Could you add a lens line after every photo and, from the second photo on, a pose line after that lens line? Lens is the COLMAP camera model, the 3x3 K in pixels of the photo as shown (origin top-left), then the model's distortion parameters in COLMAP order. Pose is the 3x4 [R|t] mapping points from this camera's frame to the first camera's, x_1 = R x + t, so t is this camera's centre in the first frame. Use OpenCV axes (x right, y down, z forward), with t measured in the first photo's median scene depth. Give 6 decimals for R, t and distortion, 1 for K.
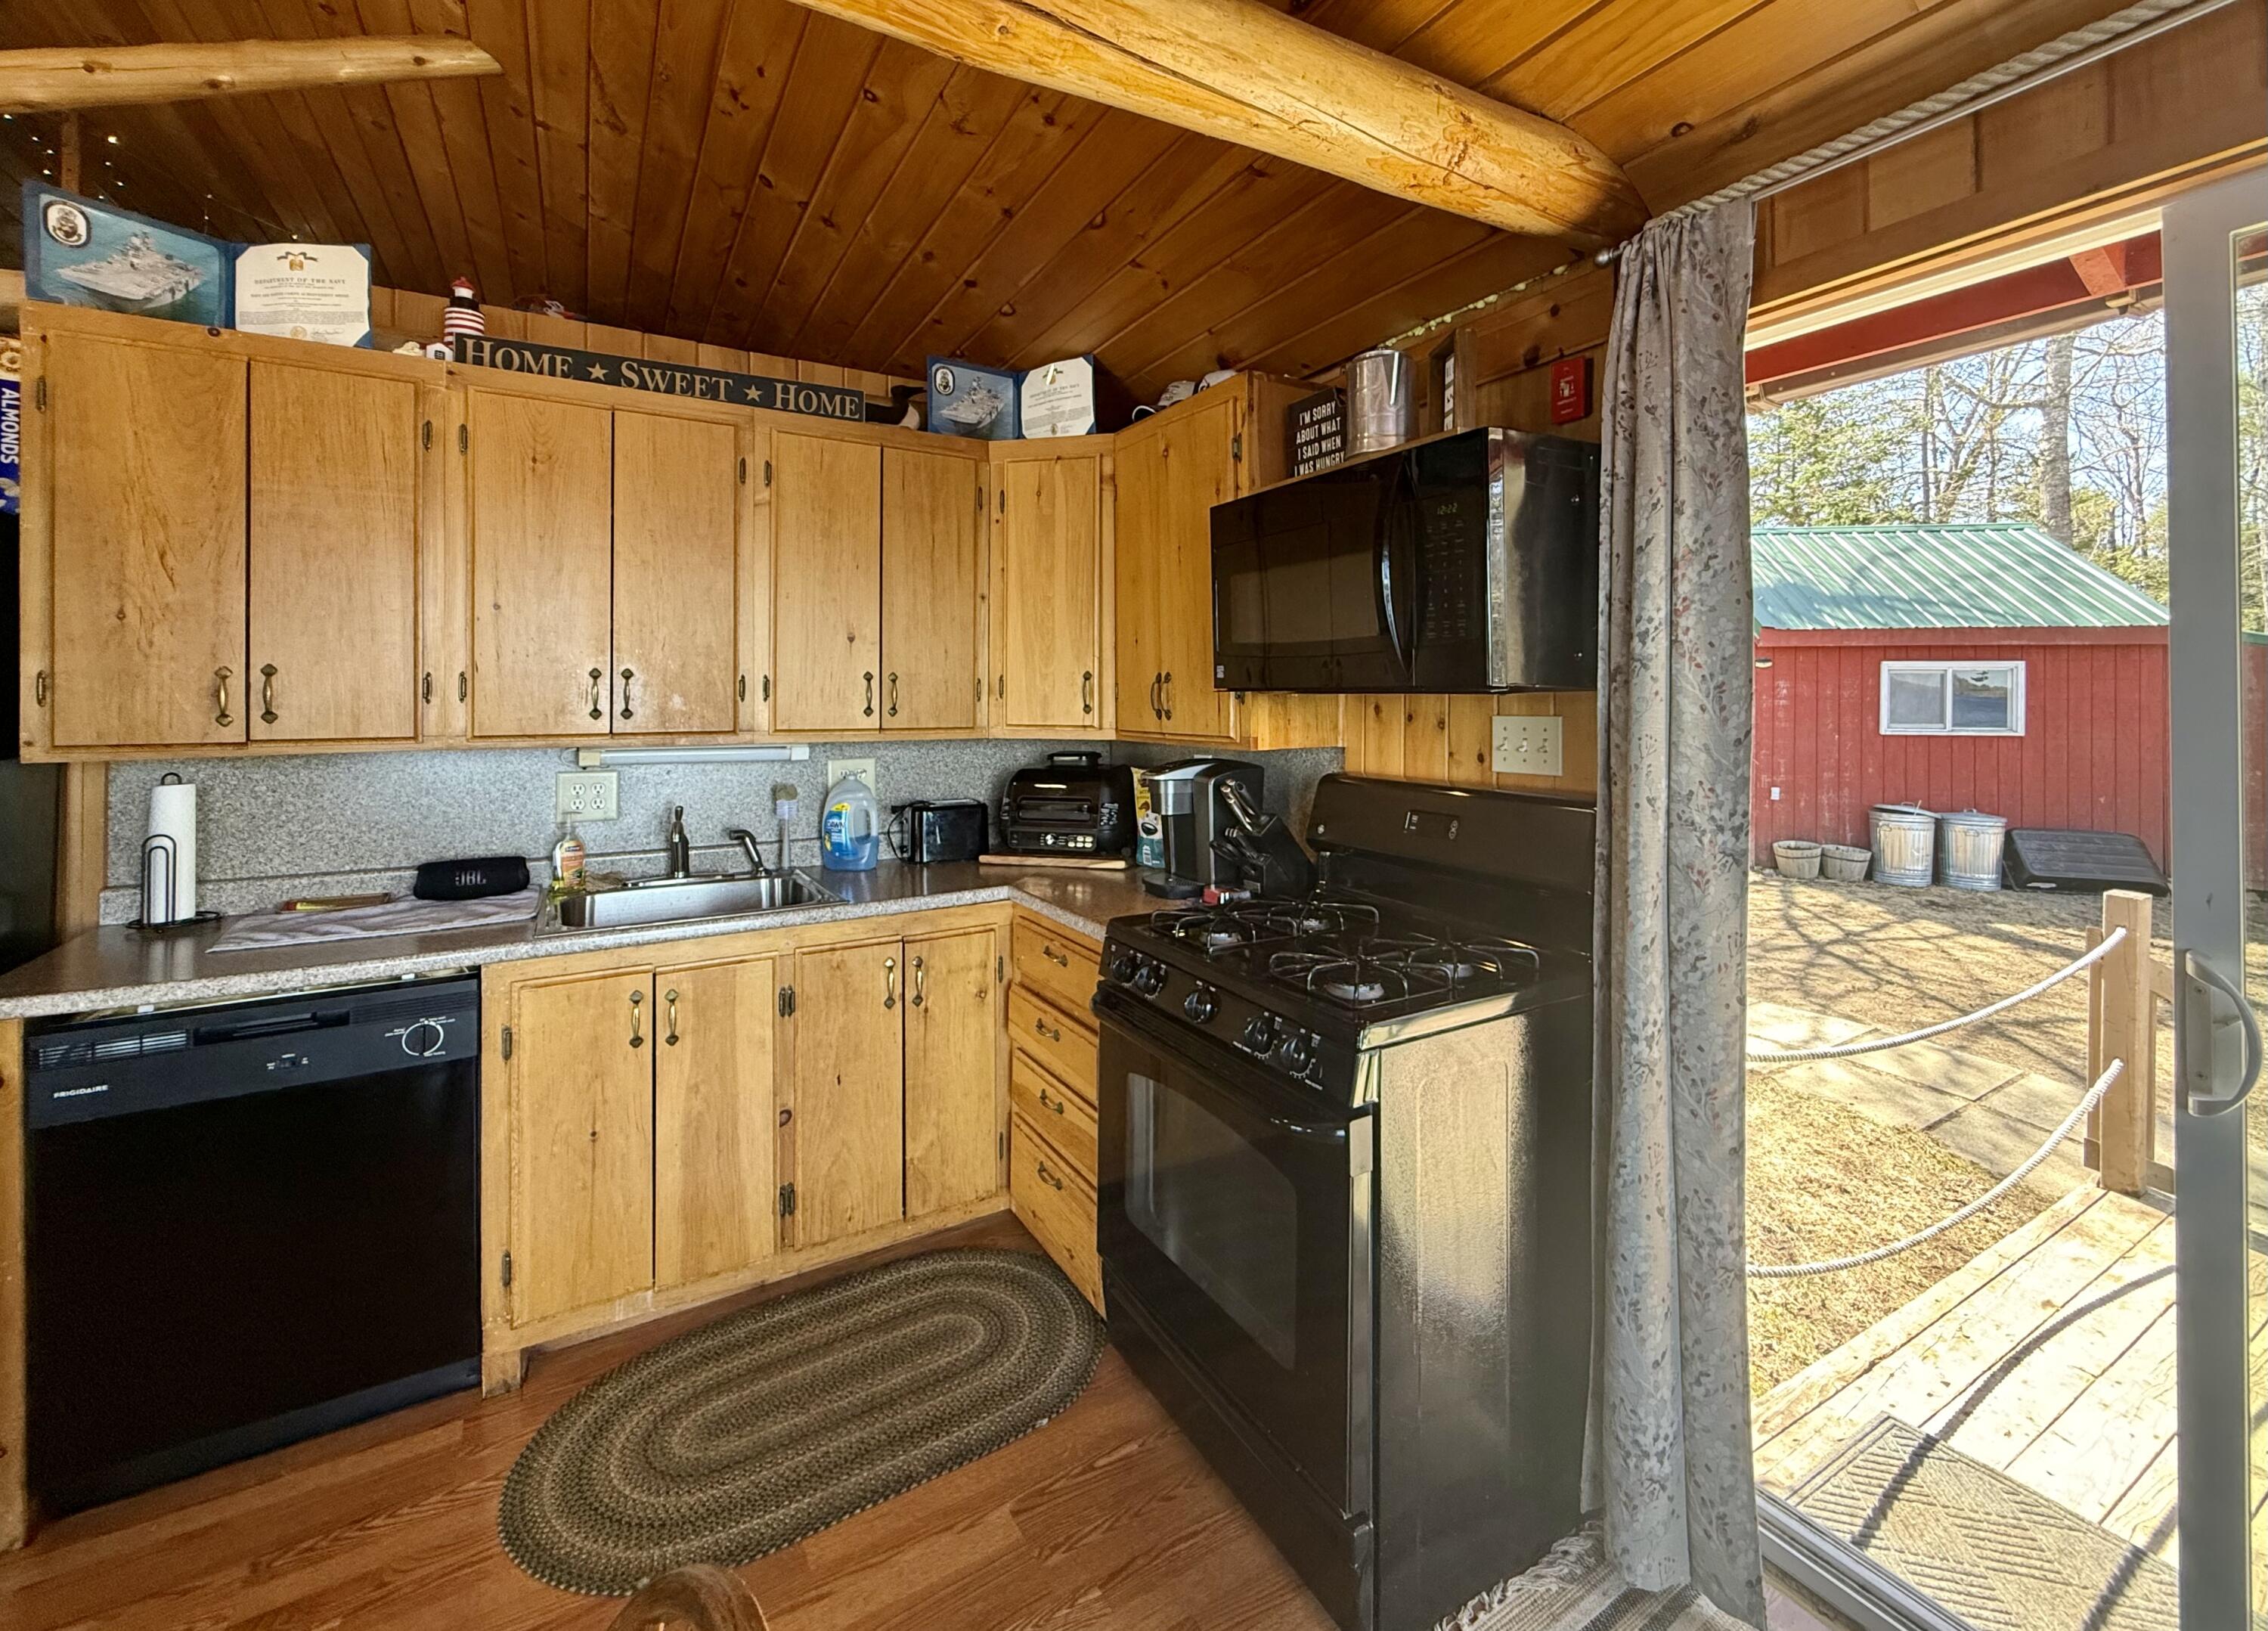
lens RADIAL K [[954.3, 0, 1182.4], [0, 954.3, 696.2], [0, 0, 1]] dist [0.002126, -0.000099]
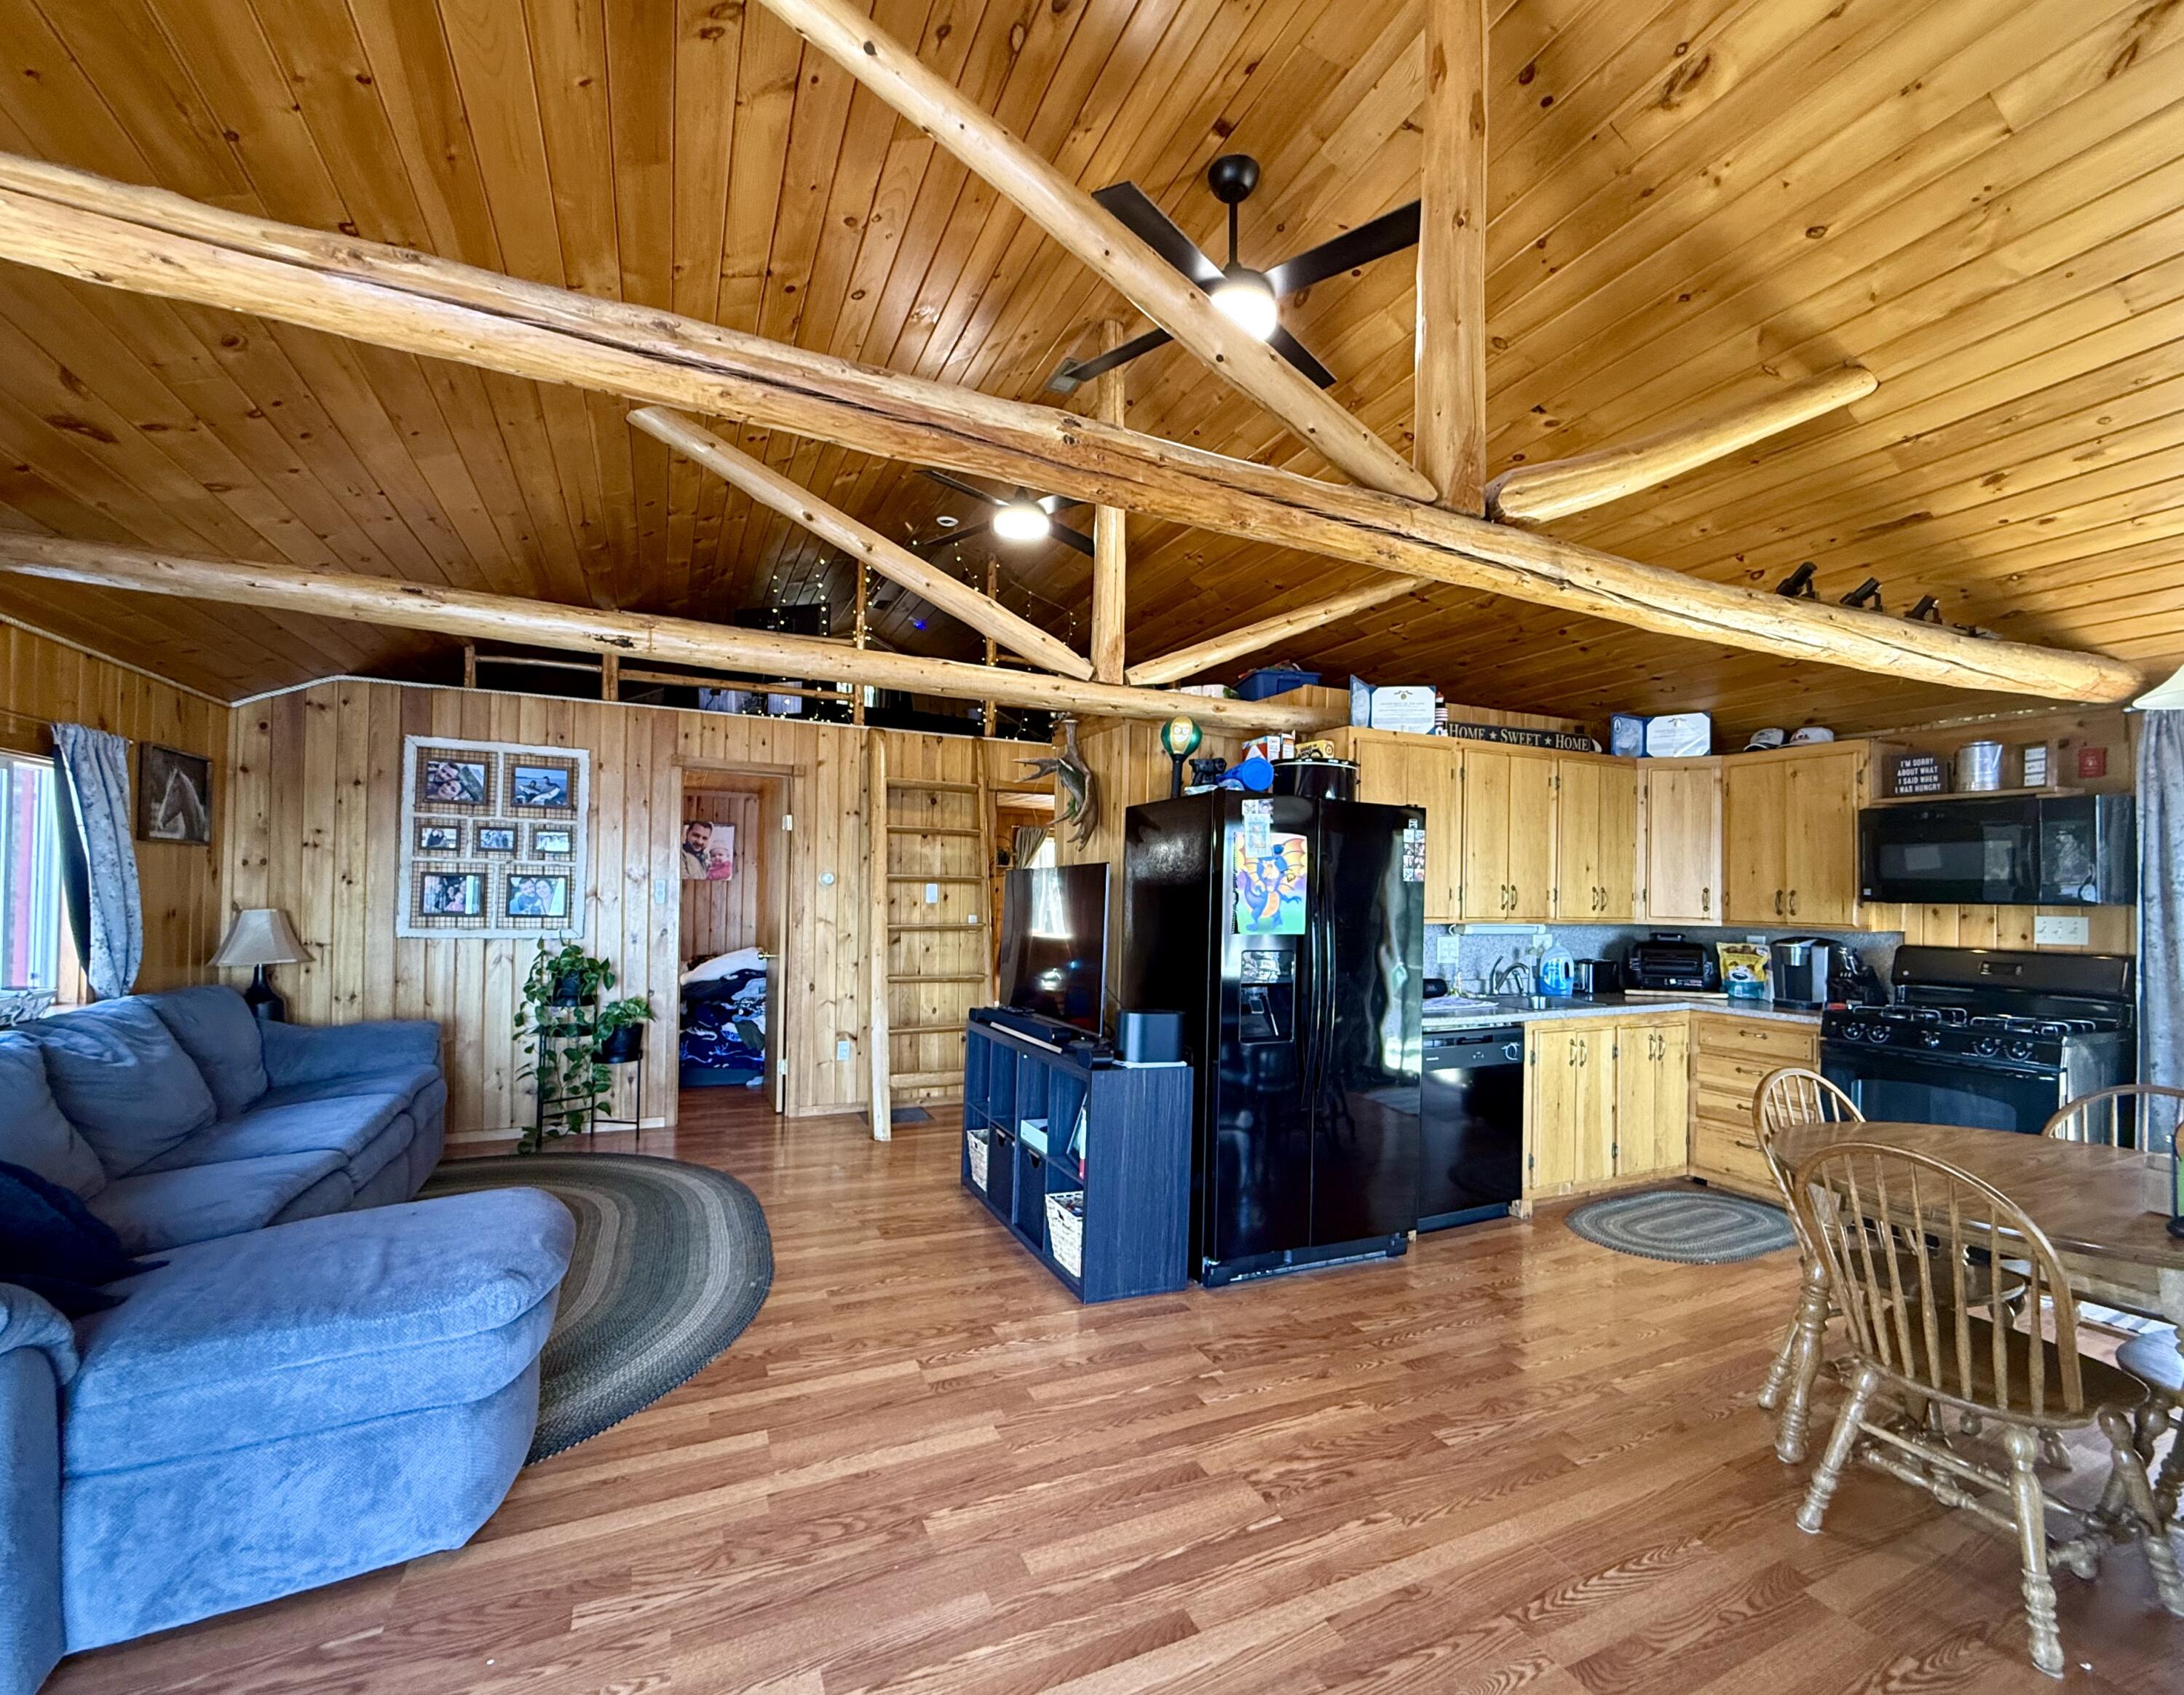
lens RADIAL K [[921.7, 0, 1109.7], [0, 921.7, 883.8], [0, 0, 1]] dist [0.001659, 0.000570]
pose [[0.992935, 0.014583, -0.117763, -1.262630], [-0.015998, 0.999811, -0.011077, 0.004649], [0.117579, 0.012882, 0.992980, -1.074562]]
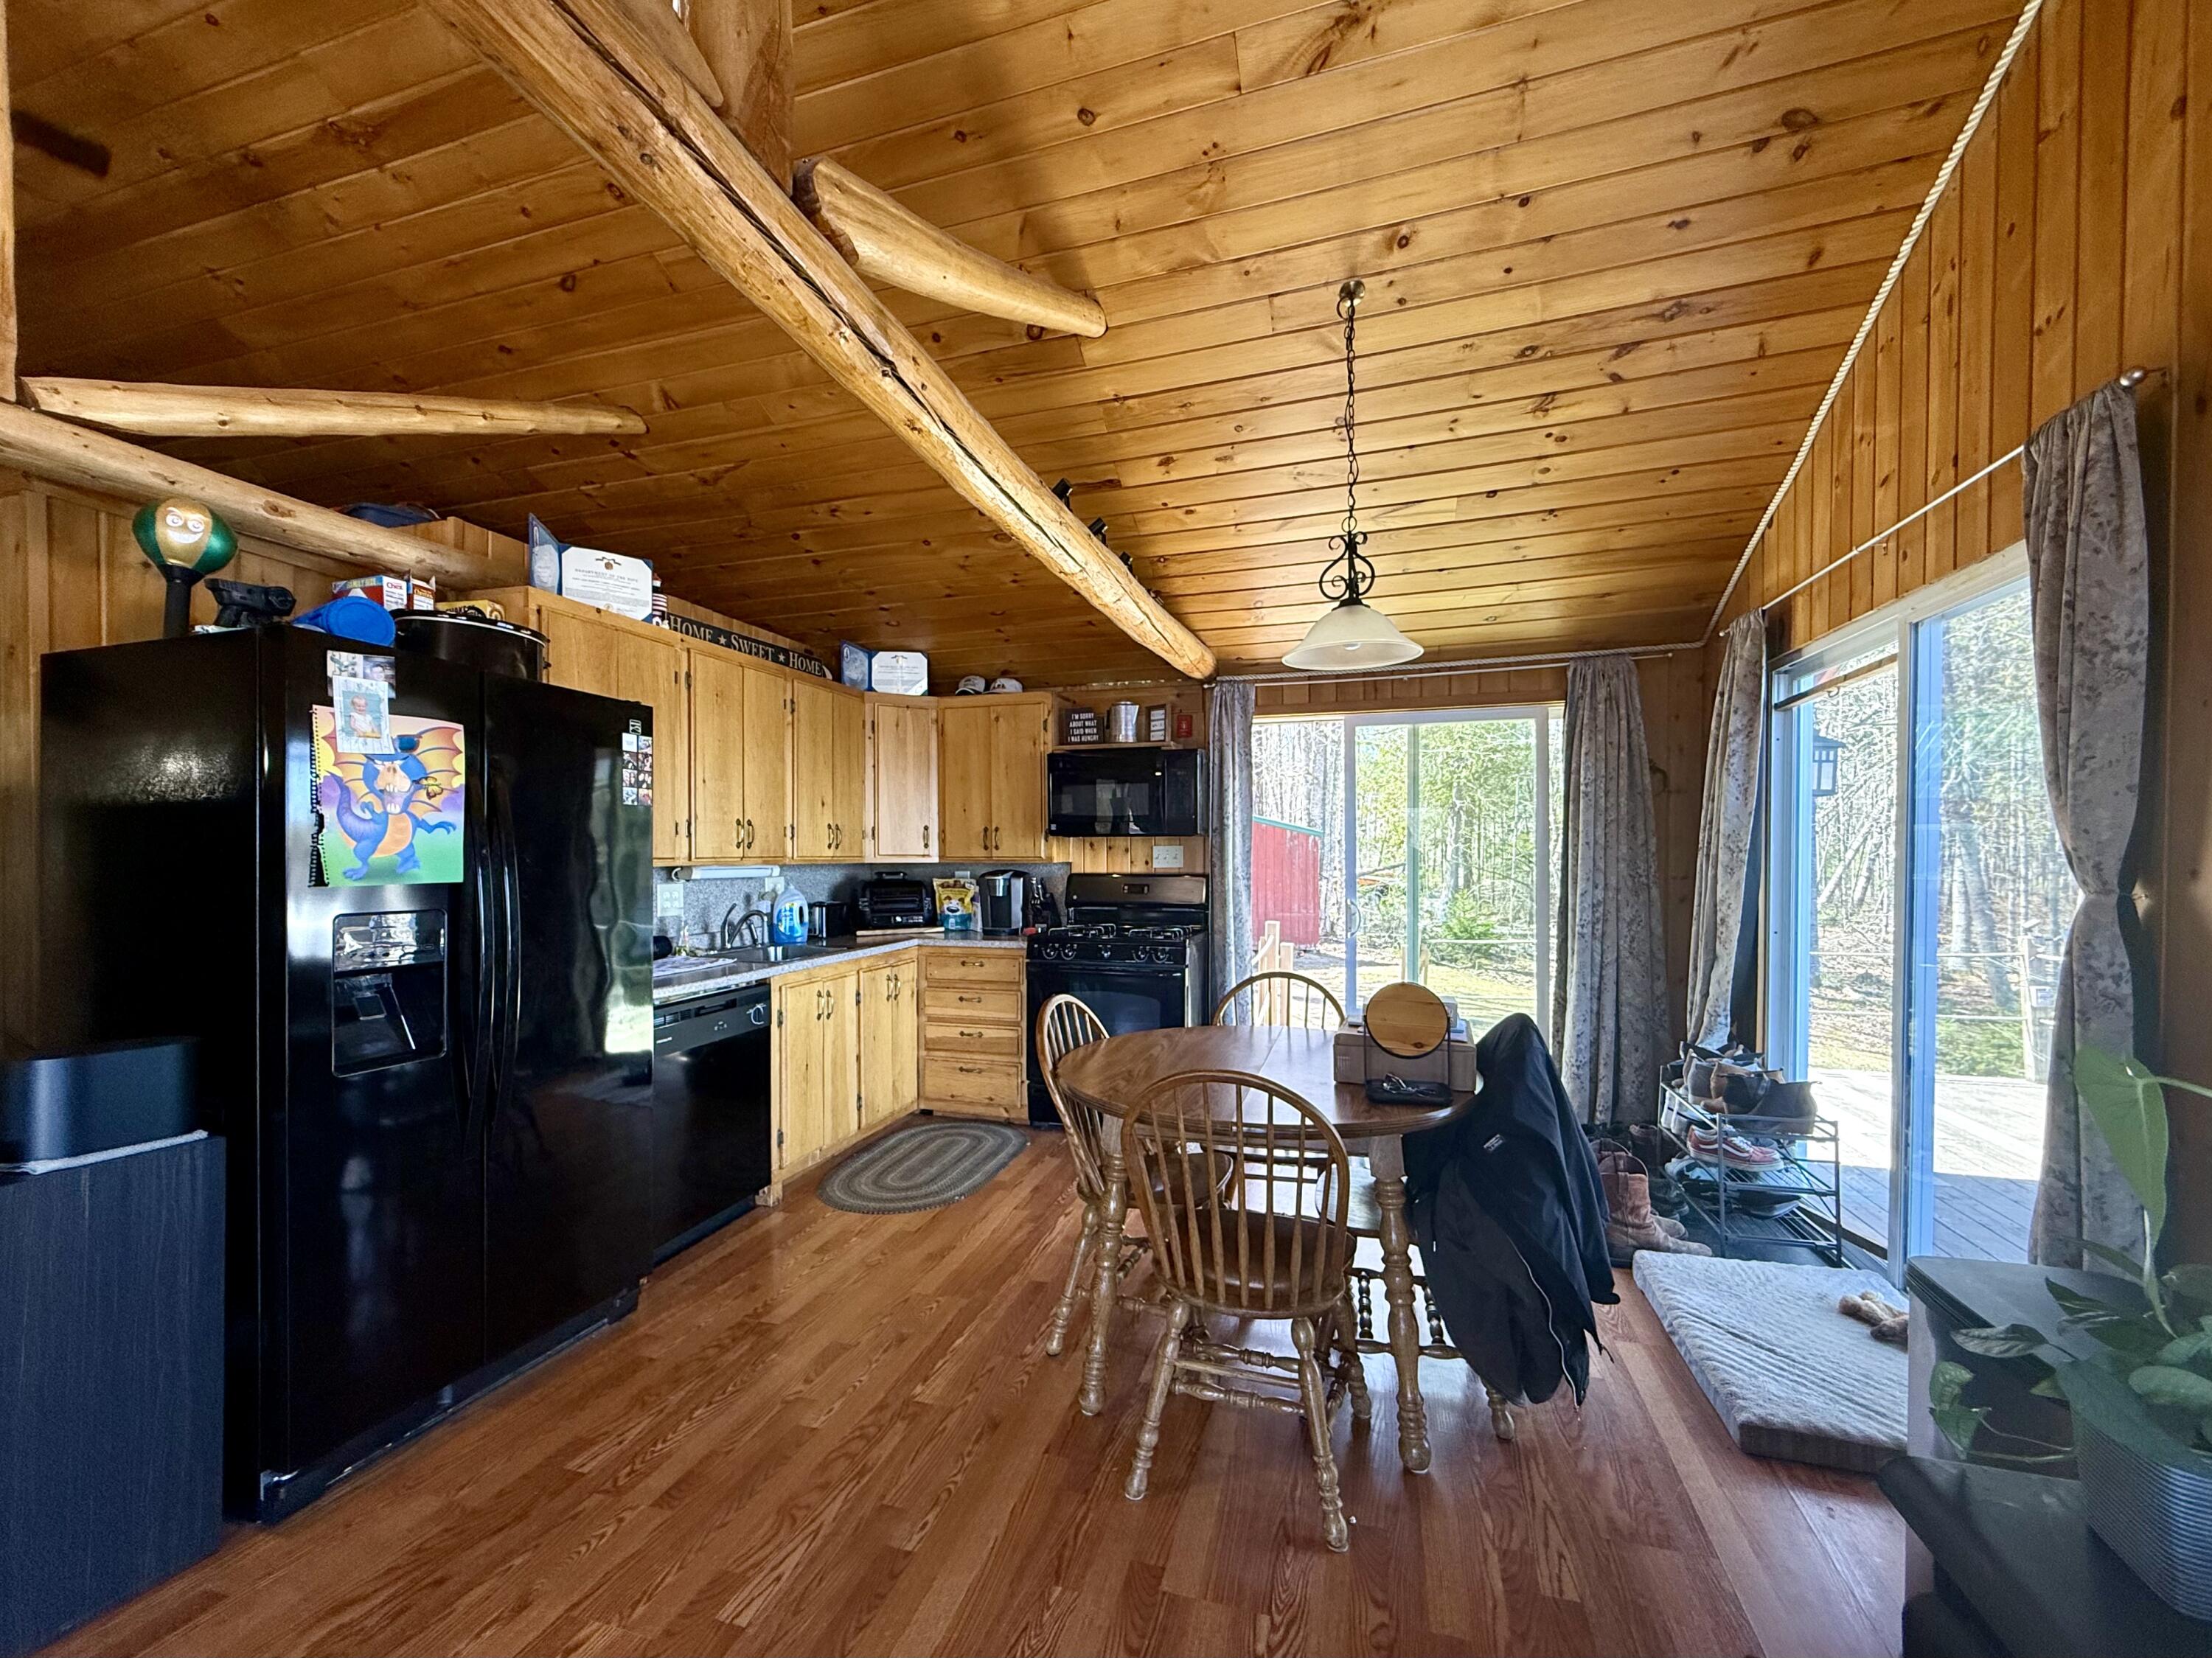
lens RADIAL K [[899.7, 0, 1087.3], [0, 899.7, 864.5], [0, 0, 1]] dist [0.000311, 0.000174]
pose [[0.761683, -0.009226, 0.647884, -1.232664], [0.002547, 0.999934, 0.011245, 0.038481], [-0.647945, -0.006915, 0.761656, -0.654744]]
